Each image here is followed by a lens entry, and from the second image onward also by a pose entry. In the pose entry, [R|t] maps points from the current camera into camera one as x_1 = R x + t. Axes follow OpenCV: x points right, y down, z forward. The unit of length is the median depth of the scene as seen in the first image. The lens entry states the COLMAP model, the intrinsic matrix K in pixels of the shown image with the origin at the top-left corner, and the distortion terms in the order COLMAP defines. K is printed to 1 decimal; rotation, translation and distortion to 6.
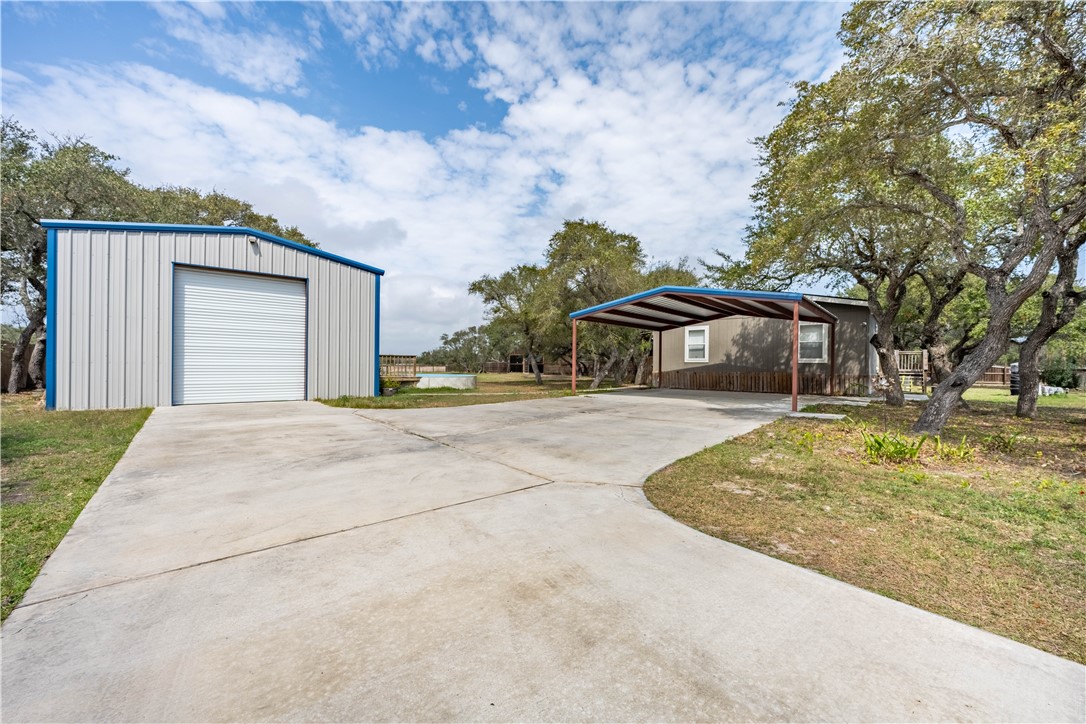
lens RADIAL K [[427.0, 0, 547.6], [0, 427.0, 362.4], [0, 0, 1]] dist [-0.001746, -0.000762]
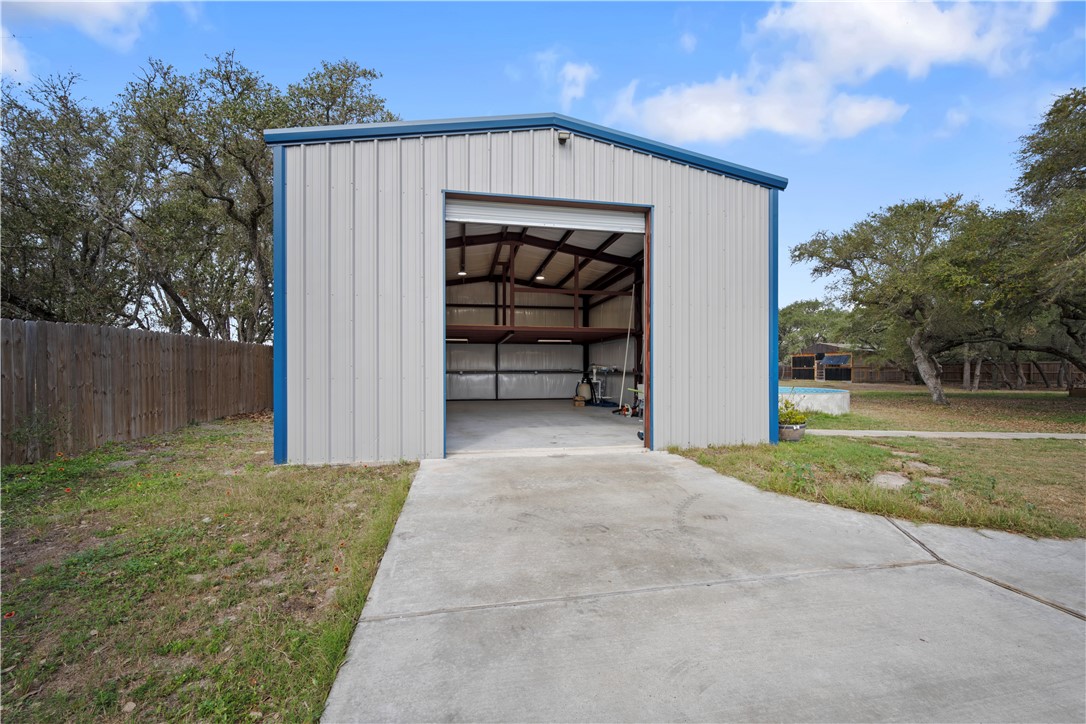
lens RADIAL K [[442.5, 0, 546.4], [0, 442.5, 367.4], [0, 0, 1]] dist [0.002058, 0.000186]
pose [[0.874460, -0.007822, -0.485034, -0.387167], [0.009114, 0.999958, 0.000306, -0.007676], [0.485011, -0.004688, 0.874495, 0.446746]]
